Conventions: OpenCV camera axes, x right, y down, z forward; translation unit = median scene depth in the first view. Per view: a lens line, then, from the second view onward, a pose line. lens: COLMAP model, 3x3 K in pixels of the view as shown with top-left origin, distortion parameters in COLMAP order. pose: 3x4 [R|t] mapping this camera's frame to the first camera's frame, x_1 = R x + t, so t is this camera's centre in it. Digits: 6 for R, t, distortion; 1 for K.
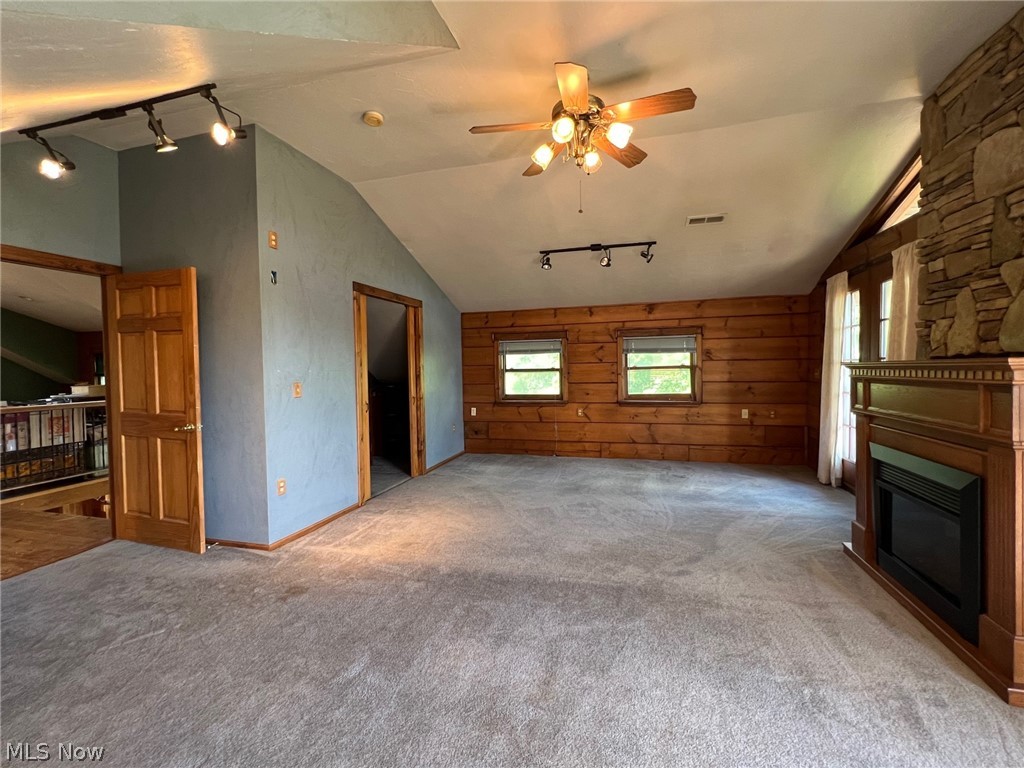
lens RADIAL K [[449.6, 0, 509.7], [0, 449.6, 381.5], [0, 0, 1]] dist [0.003201, 0.000567]
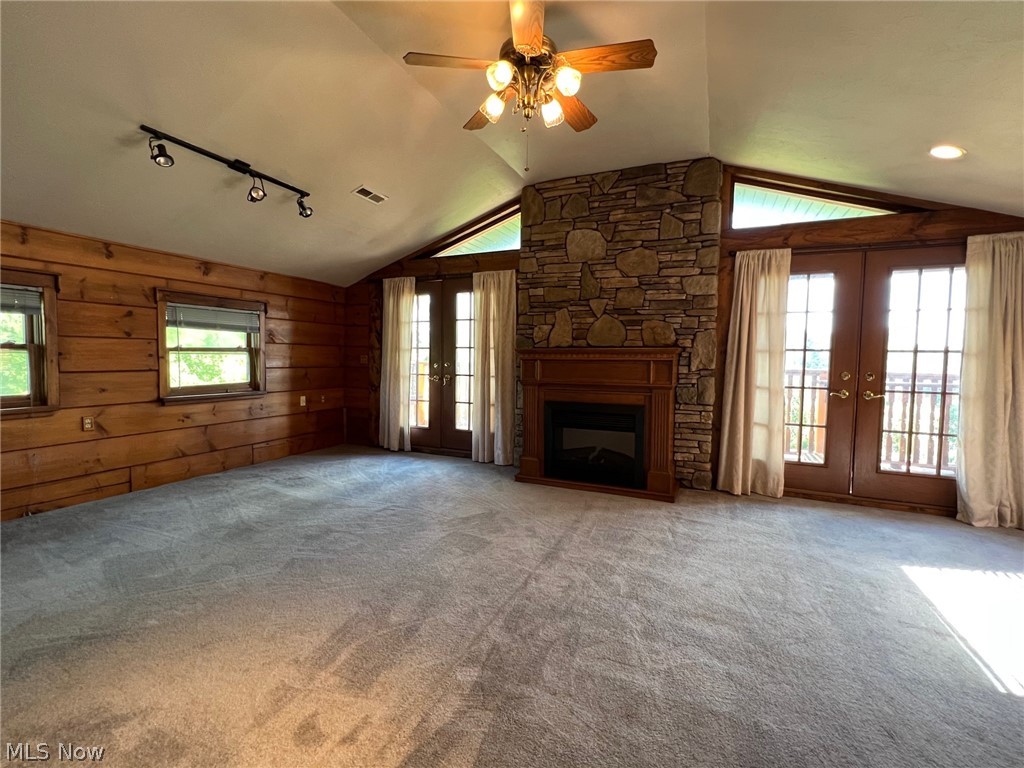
lens RADIAL K [[449.6, 0, 509.8], [0, 449.6, 380.7], [0, 0, 1]] dist [0.003201, 0.000567]
pose [[0.162894, -0.033927, 0.986060, -0.344155], [0.018526, 0.999338, 0.031324, 0.006976], [-0.986470, 0.013166, 0.163414, 0.408895]]
